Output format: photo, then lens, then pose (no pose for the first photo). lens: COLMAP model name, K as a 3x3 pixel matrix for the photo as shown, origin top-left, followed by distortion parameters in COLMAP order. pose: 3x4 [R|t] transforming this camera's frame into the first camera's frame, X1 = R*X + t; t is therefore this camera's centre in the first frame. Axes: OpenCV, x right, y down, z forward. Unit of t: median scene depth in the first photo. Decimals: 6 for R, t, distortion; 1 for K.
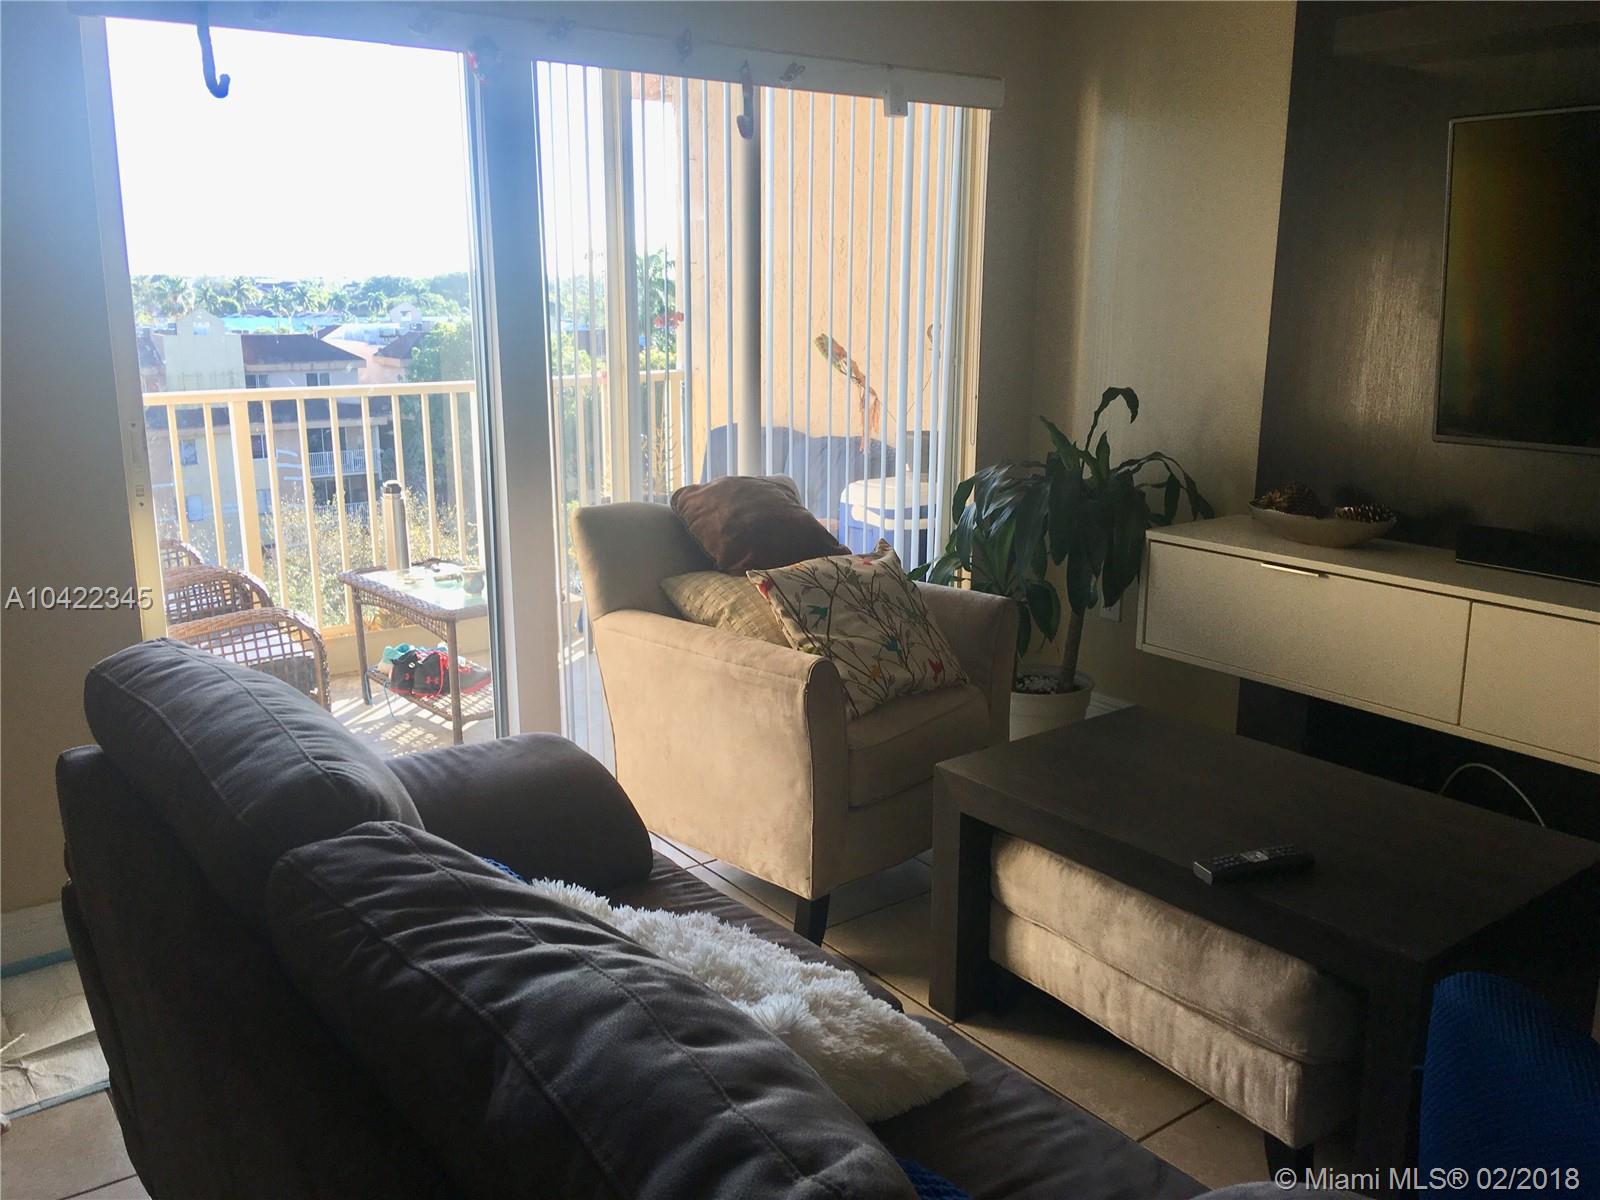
lens RADIAL K [[1321.1, 0, 789.3], [0, 1321.1, 591.1], [0, 0, 1]] dist [0.105402, -0.158505]
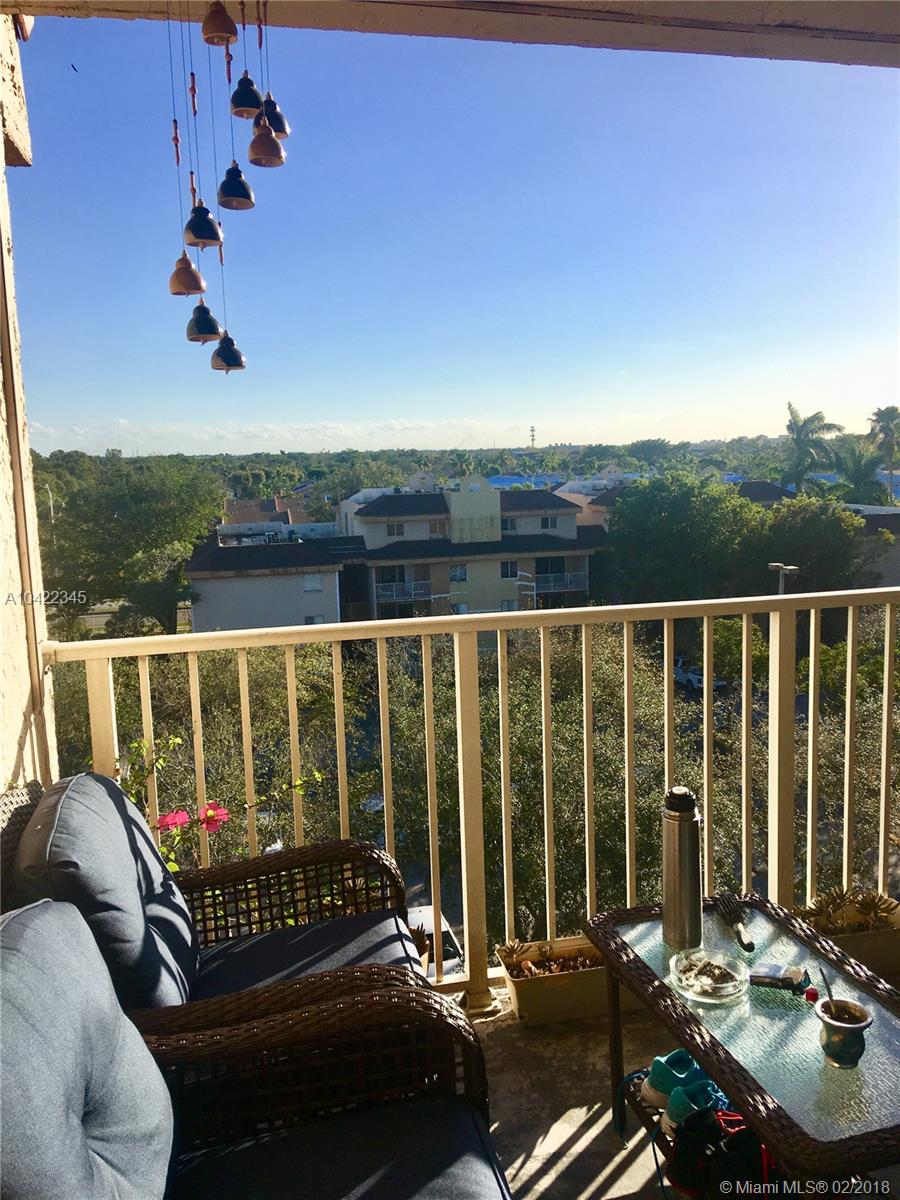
lens RADIAL K [[990.8, 0, 466.2], [0, 990.8, 598.6], [0, 0, 1]] dist [0.105402, -0.158505]
pose [[0.914342, 0.033045, -0.403593, -0.206917], [-0.063947, 0.995942, -0.063328, -0.133776], [0.399862, 0.083711, 0.912745, 0.540040]]
